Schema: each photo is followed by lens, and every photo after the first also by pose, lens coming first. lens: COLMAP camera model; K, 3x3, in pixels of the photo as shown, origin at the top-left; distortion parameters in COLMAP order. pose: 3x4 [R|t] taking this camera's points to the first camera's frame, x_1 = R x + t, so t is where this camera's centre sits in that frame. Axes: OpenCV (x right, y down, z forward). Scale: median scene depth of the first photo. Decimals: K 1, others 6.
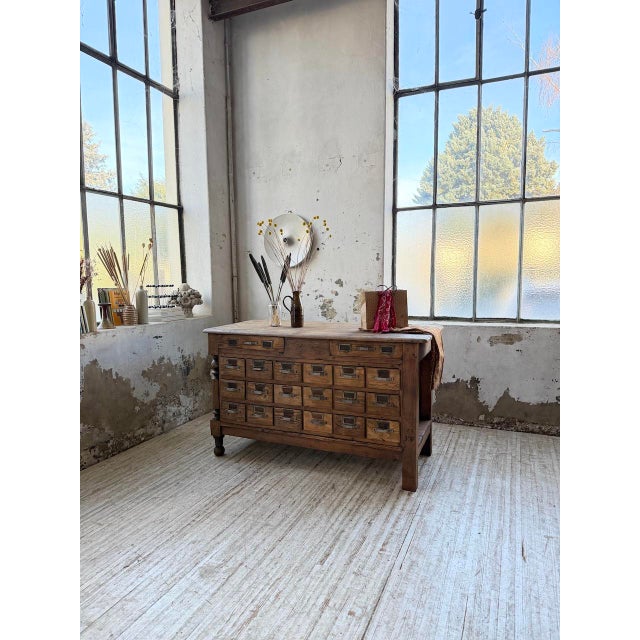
lens RADIAL K [[447.3, 0, 322.2], [0, 447.3, 318.5], [0, 0, 1]] dist [0.063740, -0.103529]
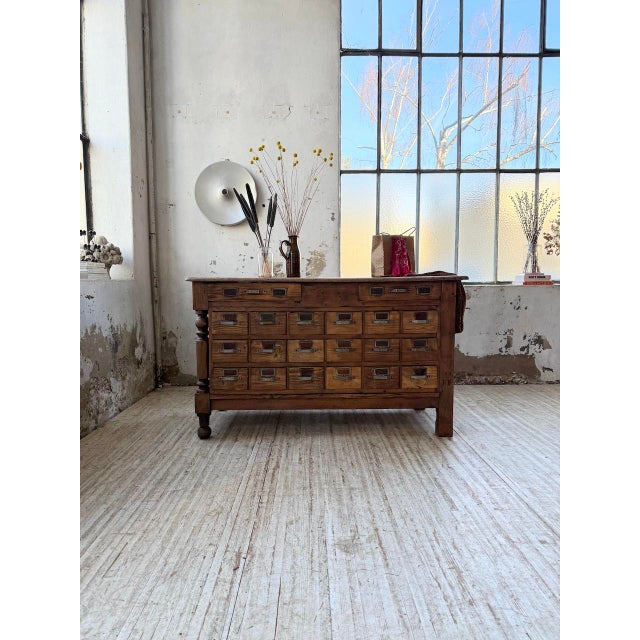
lens RADIAL K [[447.4, 0, 320.0], [0, 447.4, 320.0], [0, 0, 1]] dist [0.057336, -0.088874]
pose [[0.911014, -0.025386, 0.411592, -0.396583], [0.032601, 0.999413, -0.010516, 0.120038], [-0.411084, 0.022999, 0.911307, 0.205361]]
